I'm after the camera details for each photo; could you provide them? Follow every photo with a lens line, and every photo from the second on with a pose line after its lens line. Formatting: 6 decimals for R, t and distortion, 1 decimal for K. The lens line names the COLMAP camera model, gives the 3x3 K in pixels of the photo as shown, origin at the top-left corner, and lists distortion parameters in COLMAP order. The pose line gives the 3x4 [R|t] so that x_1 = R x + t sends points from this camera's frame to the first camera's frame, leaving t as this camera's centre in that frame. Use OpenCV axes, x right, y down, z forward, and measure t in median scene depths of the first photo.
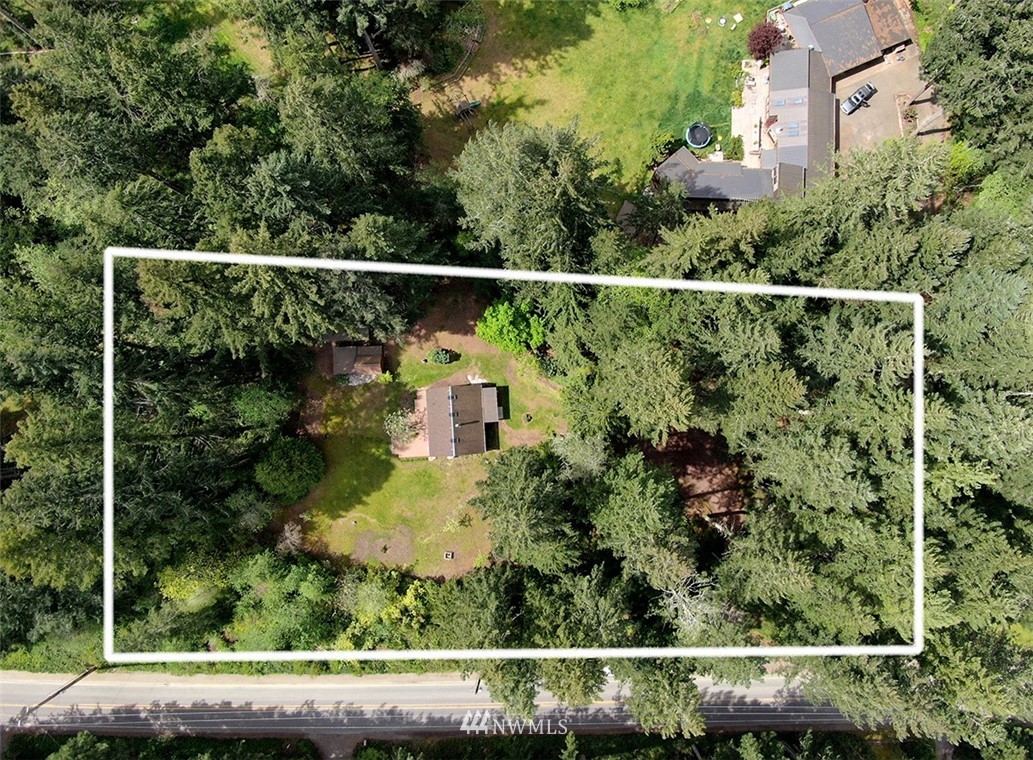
lens RADIAL K [[749.9, 0, 512.9], [0, 749.9, 373.6], [0, 0, 1]] dist [-0.001576, 0.003351]
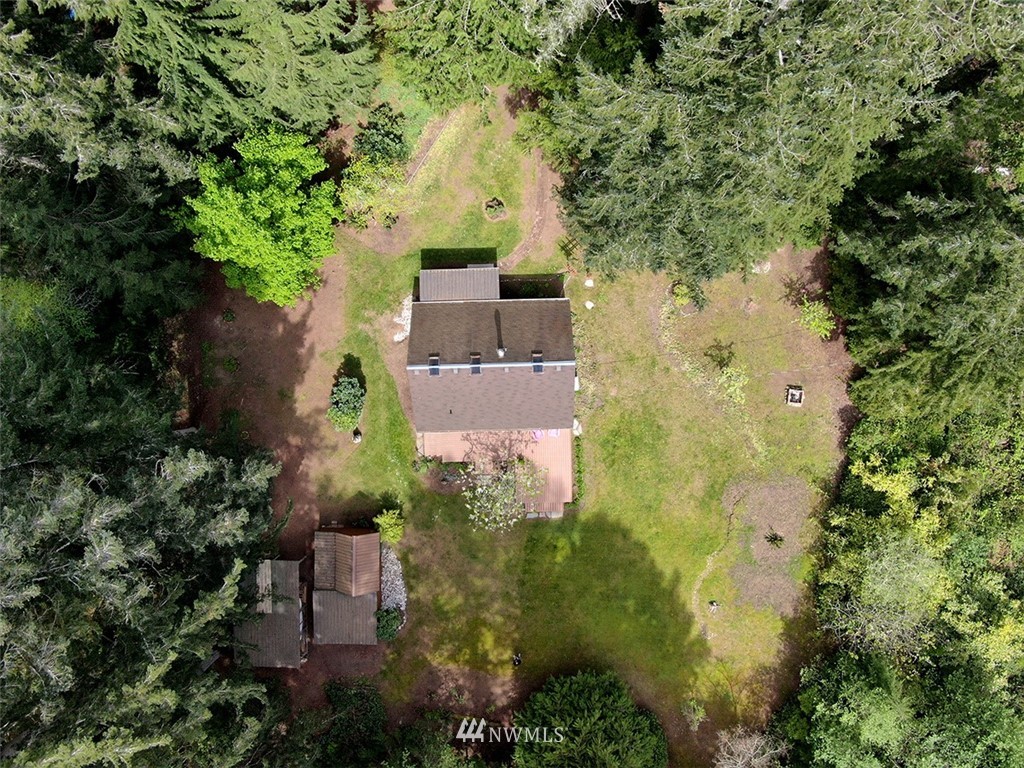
lens RADIAL K [[877.2, 0, 515.5], [0, 877.2, 380.7], [0, 0, 1]] dist [0.013320, 0.003582]
pose [[0.038200, -0.998362, 0.042591, -0.105552], [0.998347, 0.039962, 0.041312, 0.054831], [-0.042946, 0.040943, 0.998238, 0.487375]]
